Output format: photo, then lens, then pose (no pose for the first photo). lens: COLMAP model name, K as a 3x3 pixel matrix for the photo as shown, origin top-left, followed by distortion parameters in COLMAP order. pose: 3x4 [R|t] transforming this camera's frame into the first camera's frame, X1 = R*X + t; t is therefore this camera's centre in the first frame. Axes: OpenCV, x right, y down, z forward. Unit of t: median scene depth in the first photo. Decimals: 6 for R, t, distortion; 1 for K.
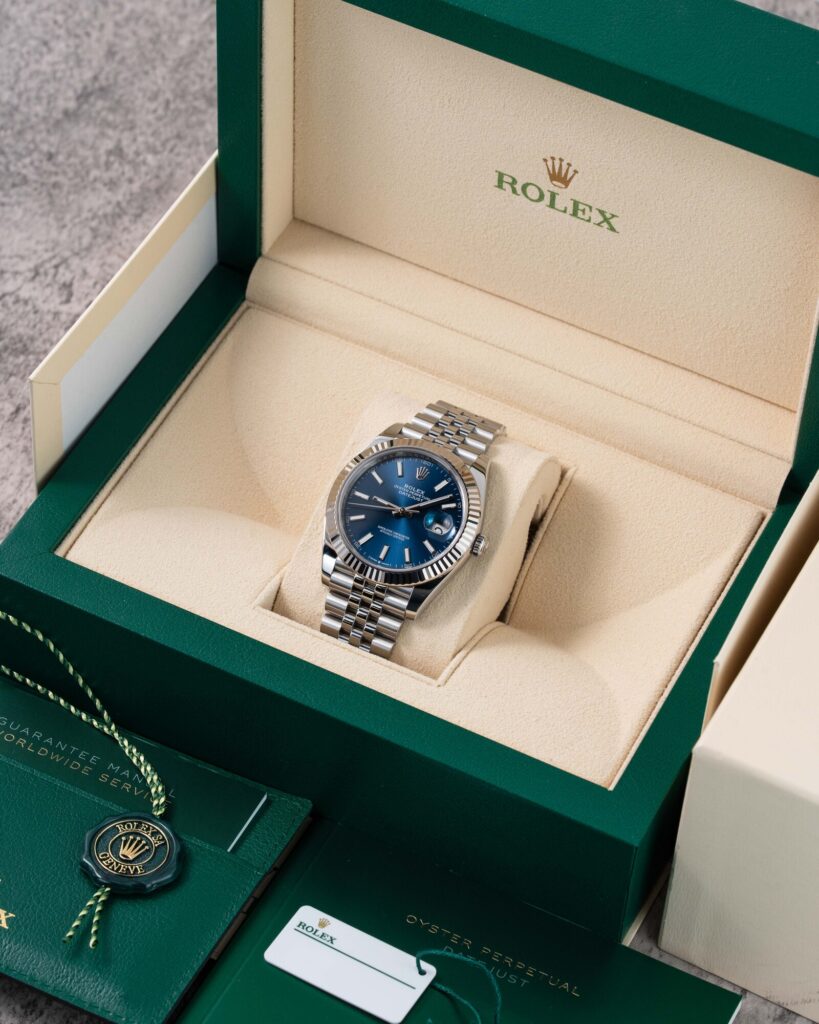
lens RADIAL K [[4215.9, 0, 409.5], [0, 4215.9, 512.0], [0, 0, 1]] dist [-0.114428, -2.543853]
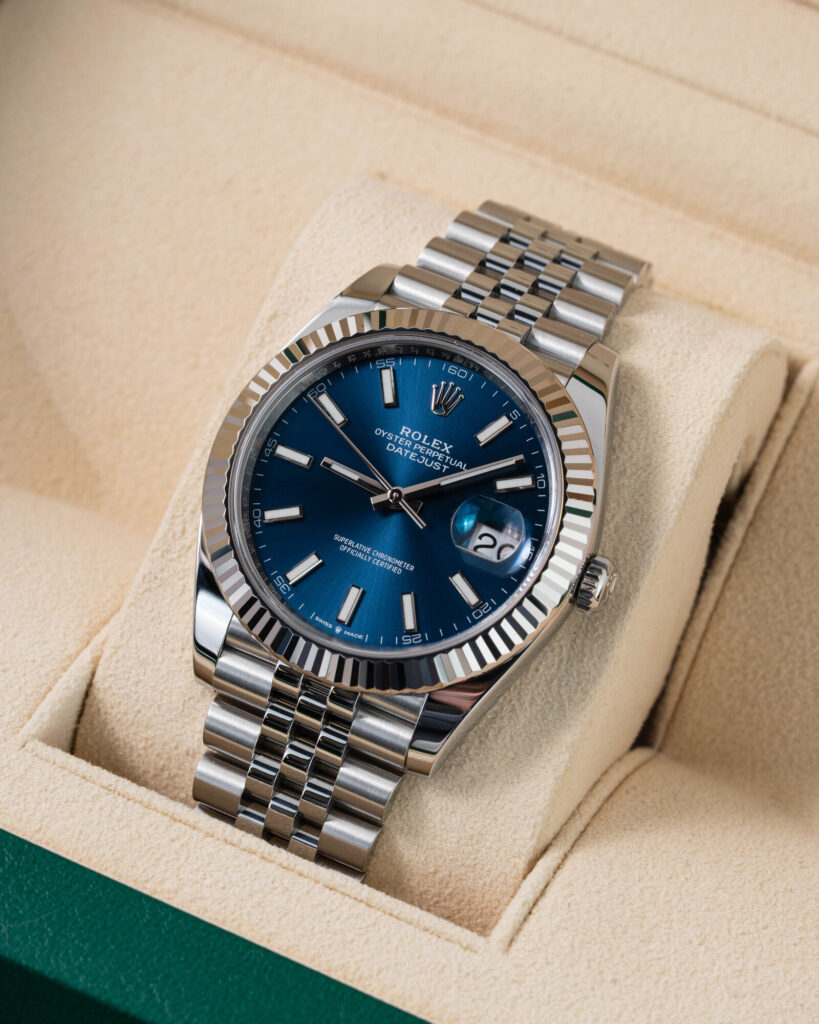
lens RADIAL K [[4215.9, 0, 409.5], [0, 4215.9, 512.0], [0, 0, 1]] dist [-0.114428, -2.543853]
pose [[0.999923, -0.009887, -0.007469, 0.002469], [0.010606, 0.994594, 0.103301, -0.039219], [0.006408, -0.103372, 0.994622, 0.607696]]
